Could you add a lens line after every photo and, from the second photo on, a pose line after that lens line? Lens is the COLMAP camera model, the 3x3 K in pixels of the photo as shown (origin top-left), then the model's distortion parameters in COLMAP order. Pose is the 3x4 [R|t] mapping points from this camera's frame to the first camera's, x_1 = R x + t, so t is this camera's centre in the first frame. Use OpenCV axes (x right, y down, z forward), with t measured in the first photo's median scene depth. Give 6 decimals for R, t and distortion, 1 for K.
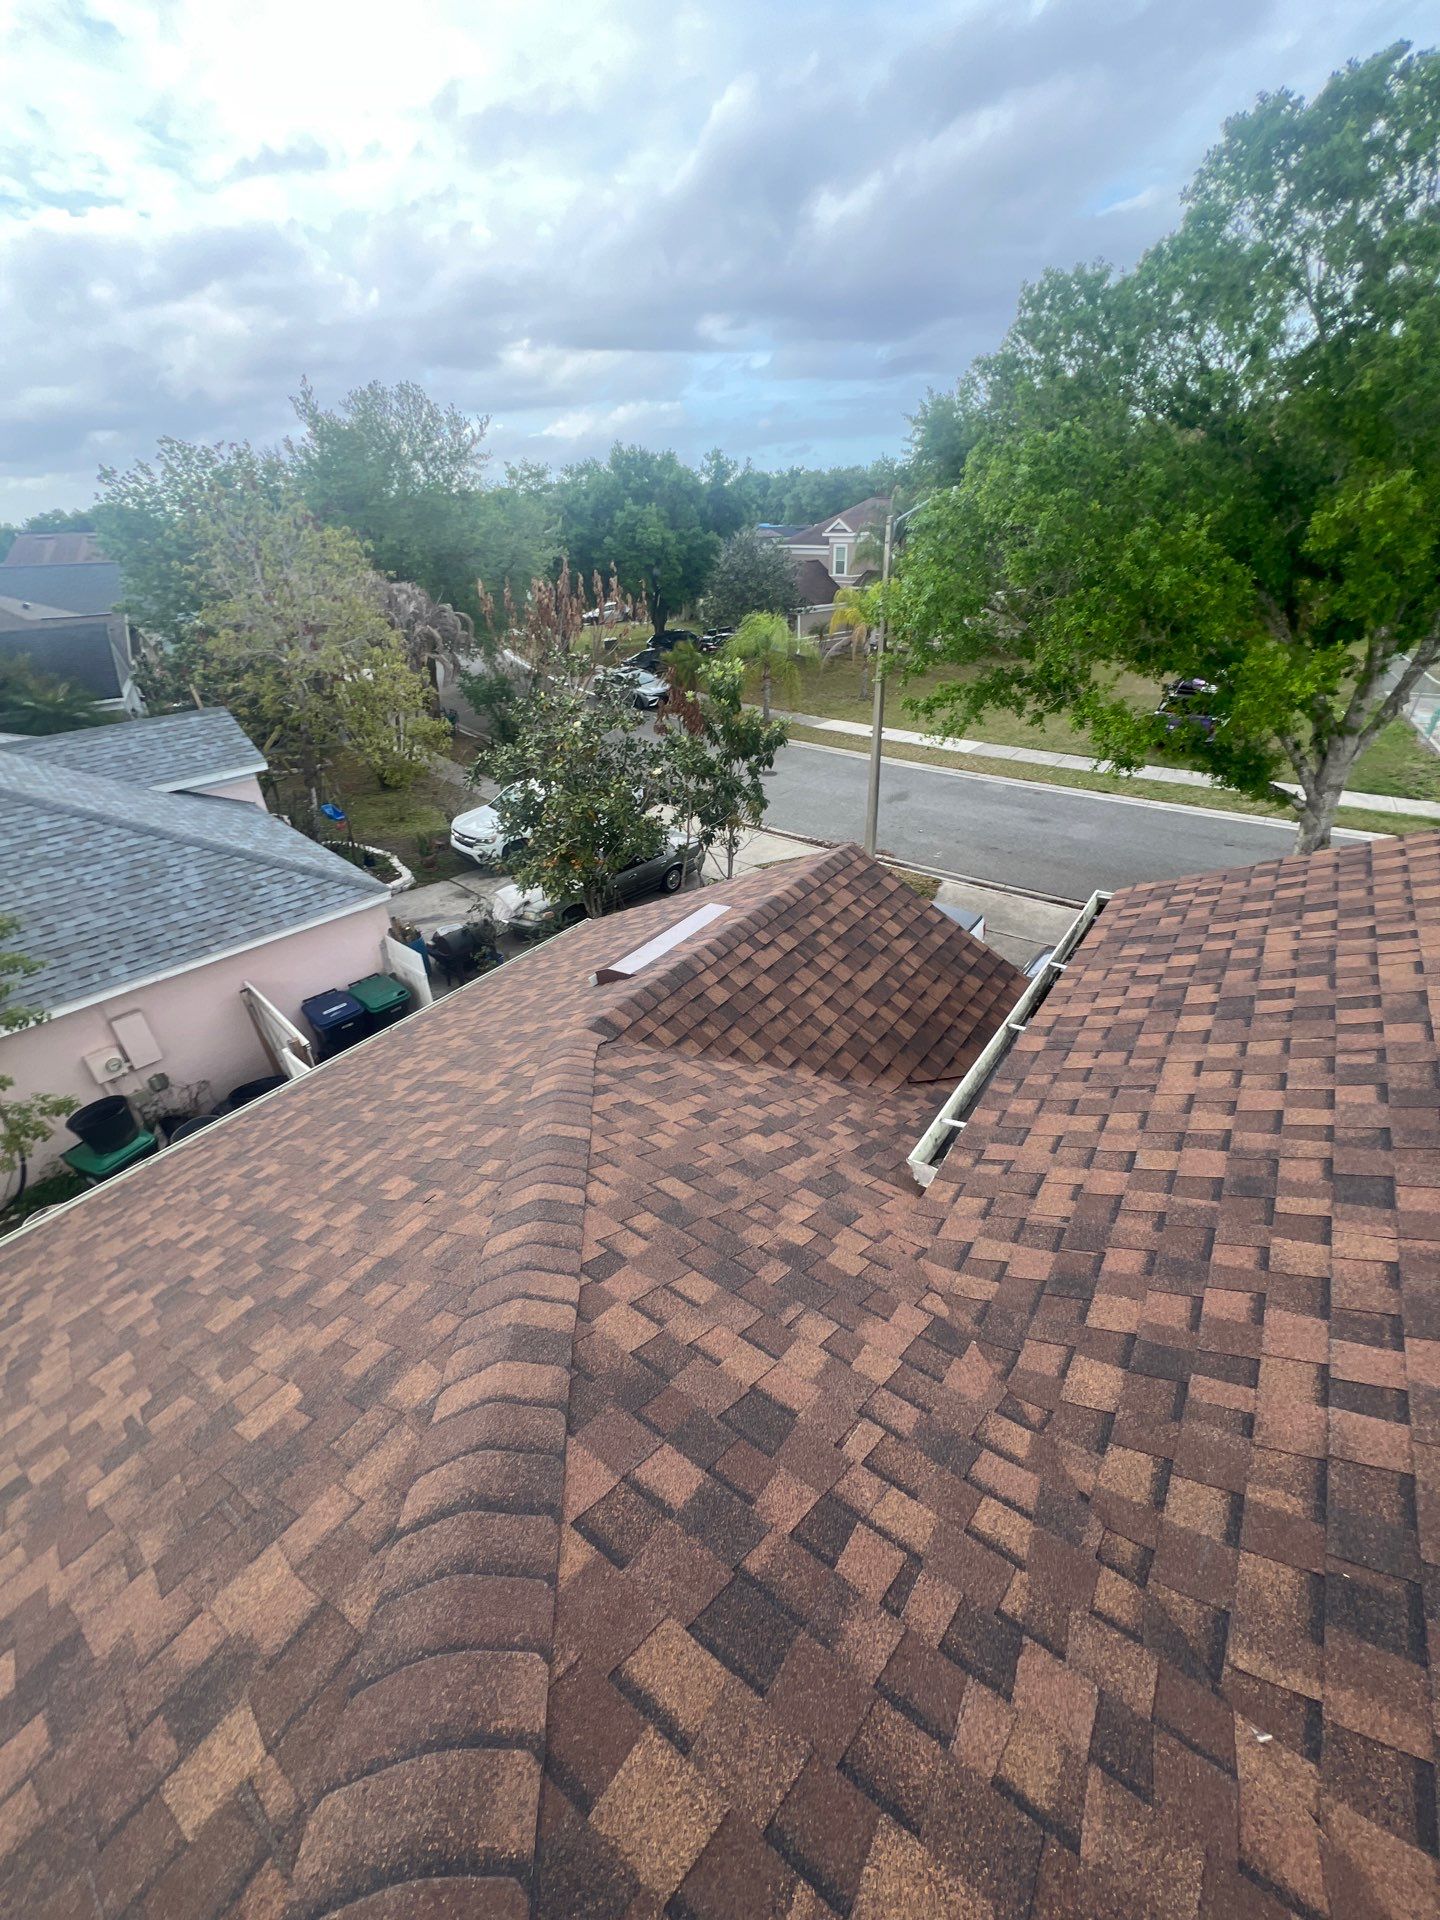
lens RADIAL K [[763.5, 0, 720.0], [0, 763.5, 960.0], [0, 0, 1]] dist [-0.001263, -0.000404]
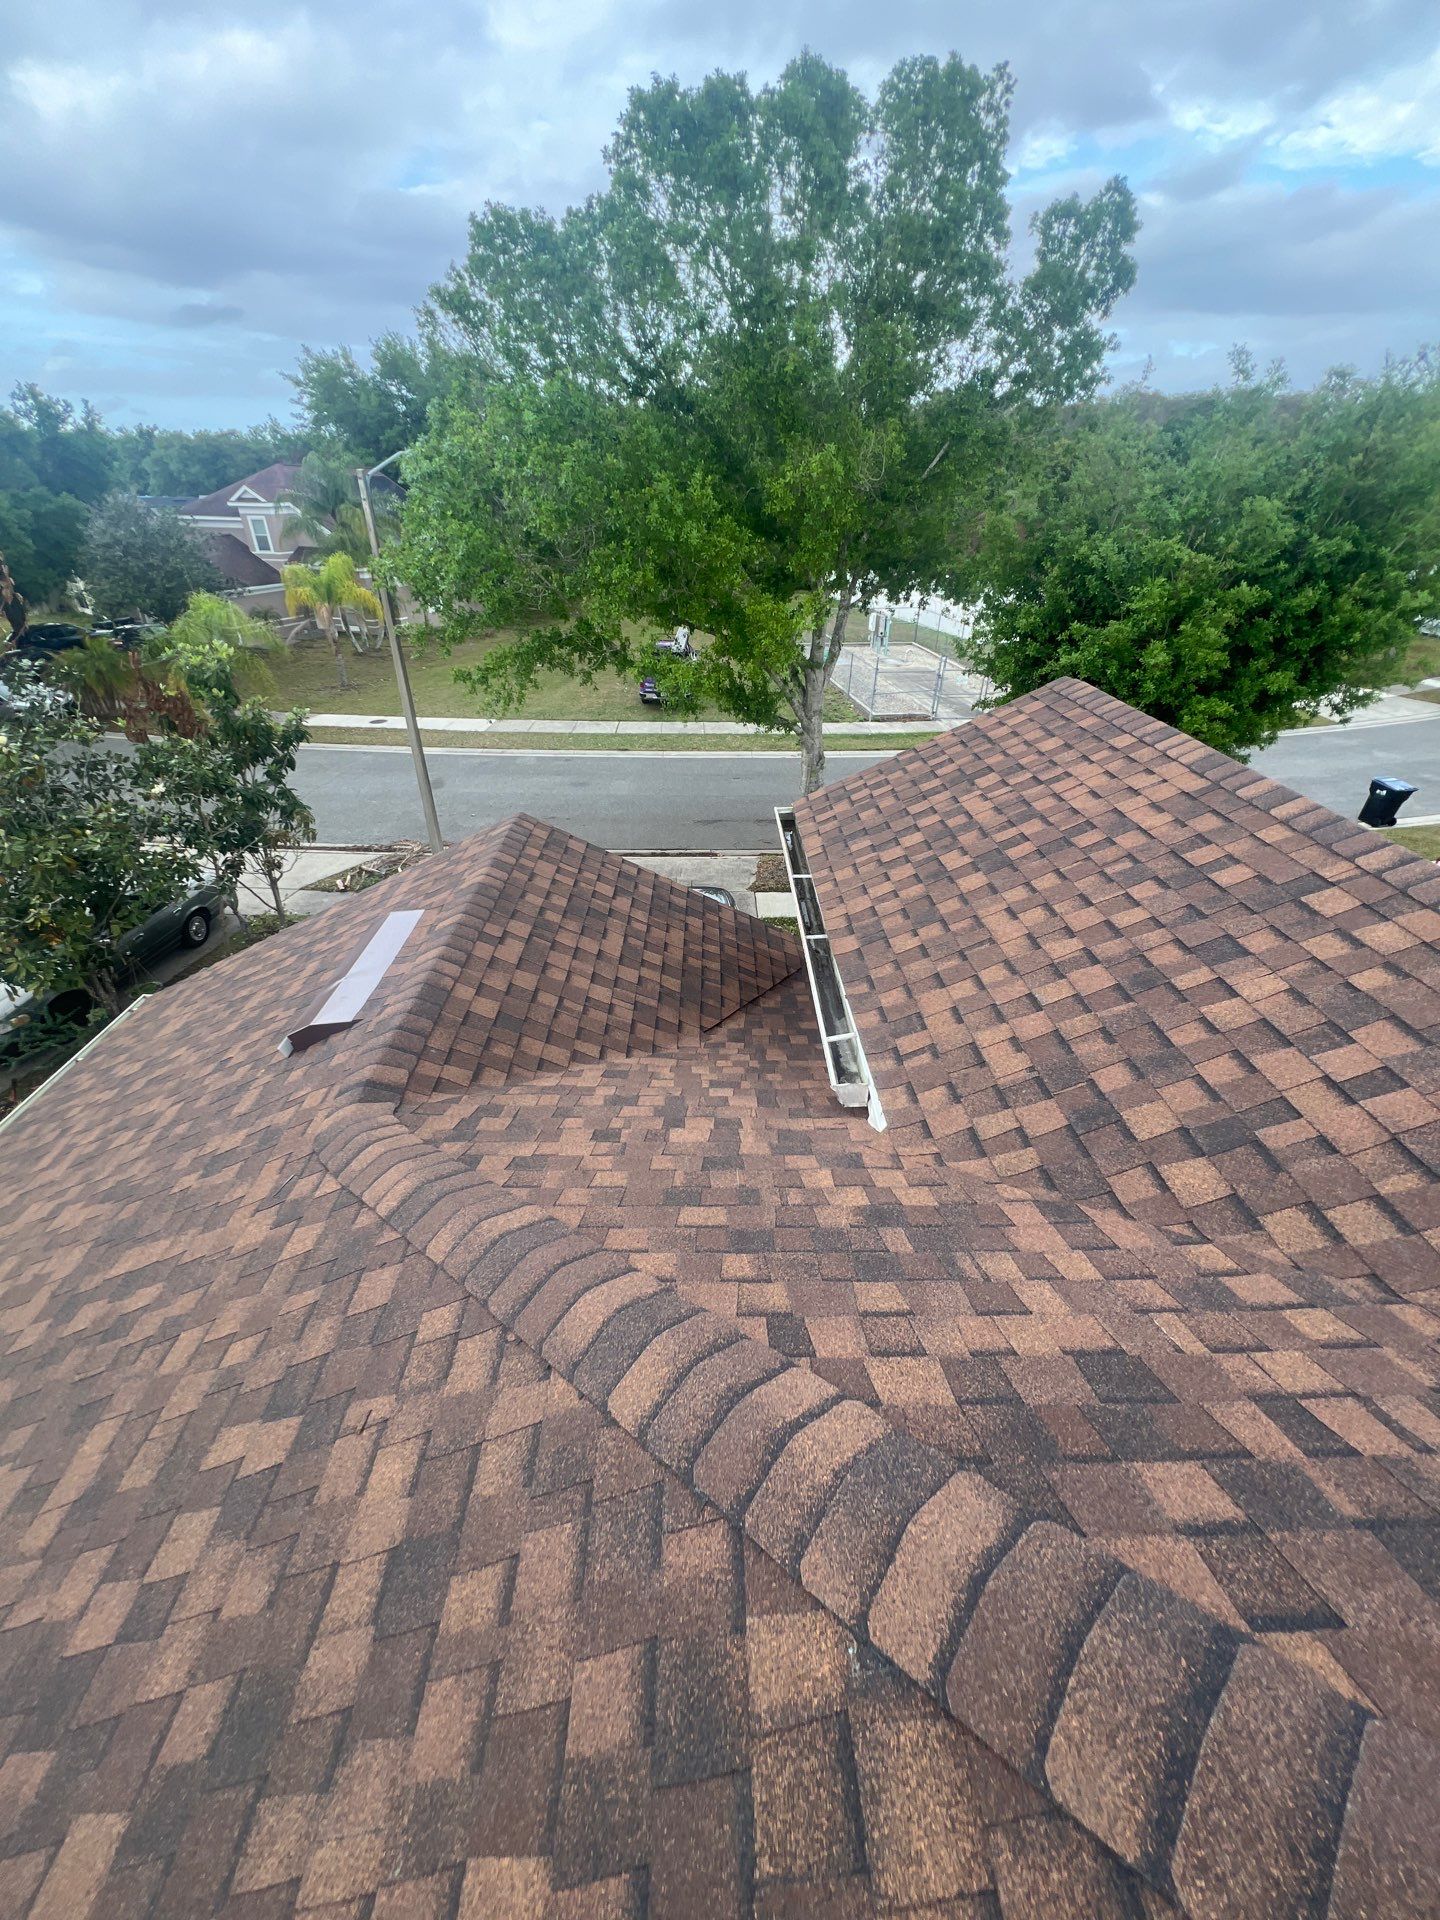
lens RADIAL K [[763.5, 0, 720.0], [0, 763.5, 960.0], [0, 0, 1]] dist [-0.001263, -0.000404]
pose [[0.795928, -0.281328, 0.536053, -0.217506], [0.273085, 0.957105, 0.096828, -0.012750], [-0.540299, 0.069320, 0.838613, 0.177688]]
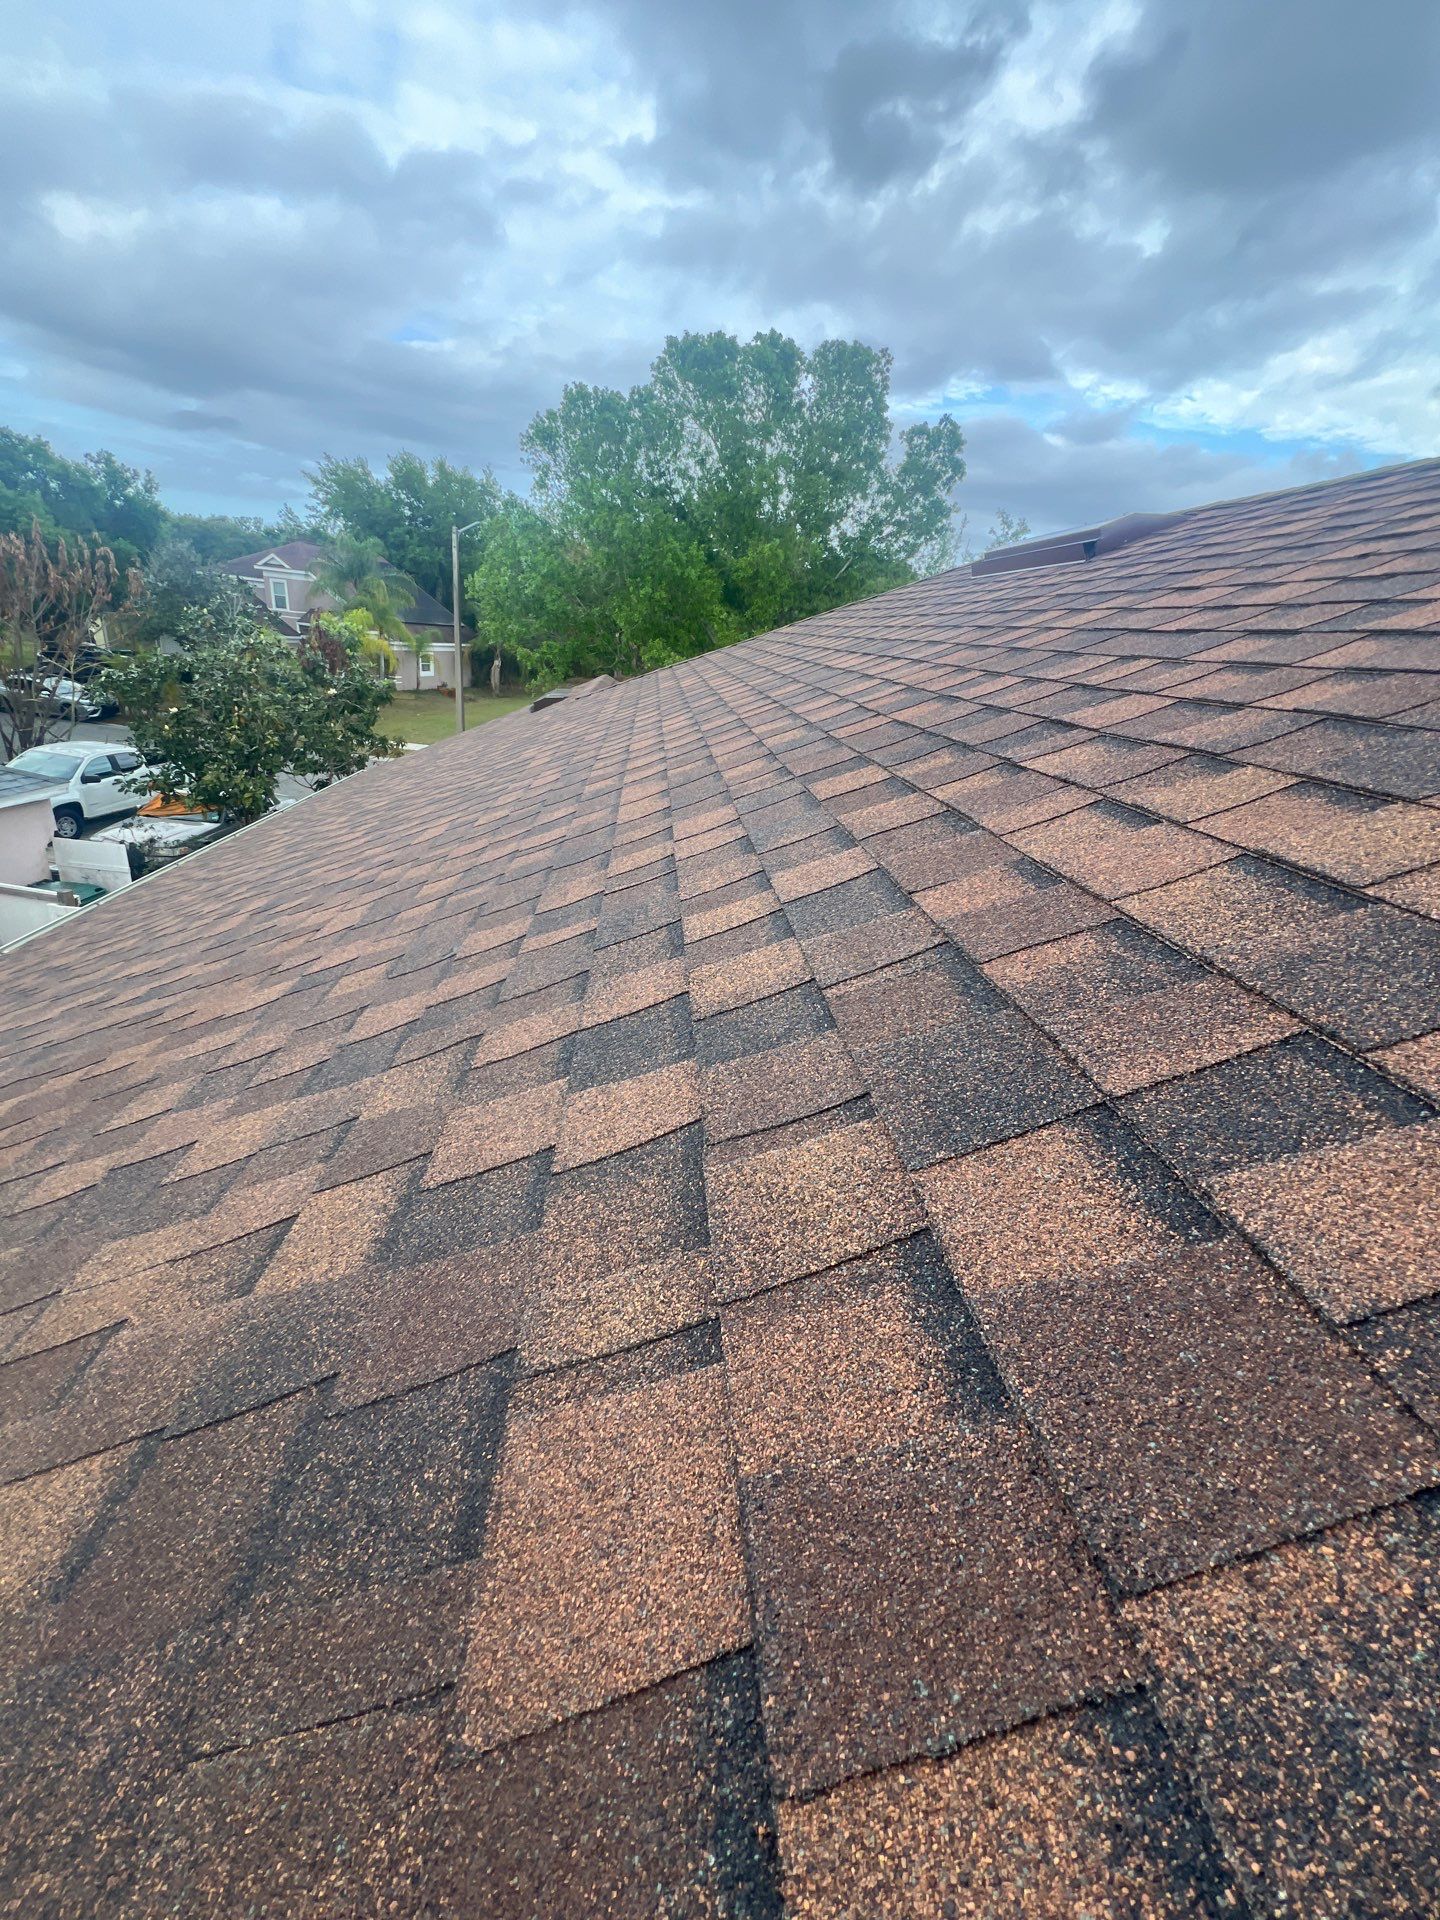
lens RADIAL K [[763.5, 0, 720.0], [0, 763.5, 960.0], [0, 0, 1]] dist [-0.001263, -0.000404]
pose [[0.749057, -0.154706, 0.644189, -0.991315], [0.215468, 0.976379, -0.016060, 0.633660], [-0.626488, 0.150832, 0.764697, -0.389445]]
